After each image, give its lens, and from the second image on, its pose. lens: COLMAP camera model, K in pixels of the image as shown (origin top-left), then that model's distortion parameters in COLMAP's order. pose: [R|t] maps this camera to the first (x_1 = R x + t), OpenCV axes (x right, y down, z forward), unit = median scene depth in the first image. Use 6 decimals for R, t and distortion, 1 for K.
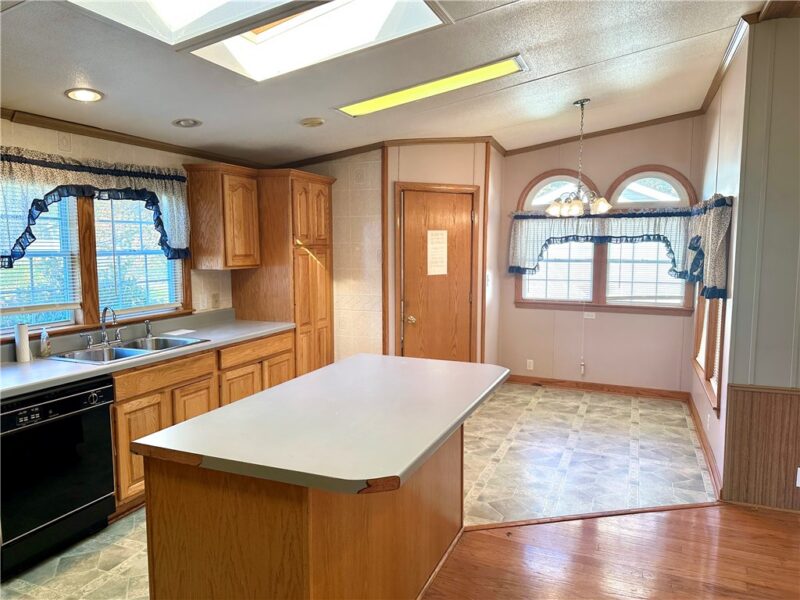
lens RADIAL K [[557.7, 0, 404.6], [0, 557.7, 299.1], [0, 0, 1]] dist [0.115200, -0.140578]
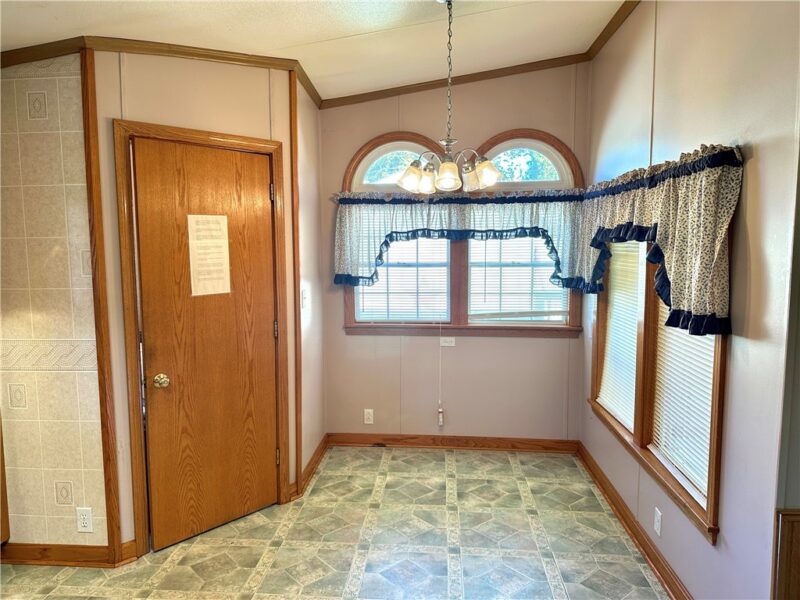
lens RADIAL K [[562.5, 0, 392.9], [0, 562.5, 296.0], [0, 0, 1]] dist [0.118363, -0.147014]
pose [[0.955034, -0.034203, 0.294517, 0.067378], [0.036483, 0.999332, -0.002249, -0.035925], [-0.294243, 0.012893, 0.955644, 0.417650]]
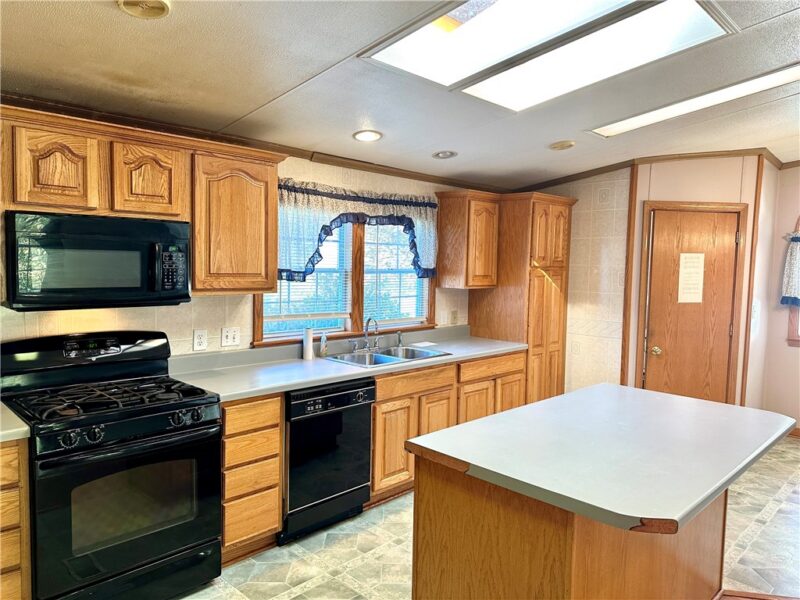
lens RADIAL K [[557.7, 0, 404.6], [0, 557.7, 299.1], [0, 0, 1]] dist [0.115200, -0.140578]
pose [[0.928799, 0.045087, -0.367832, -0.032536], [-0.058093, 0.998014, -0.024357, -0.000424], [0.366003, 0.043991, 0.929573, -0.018562]]
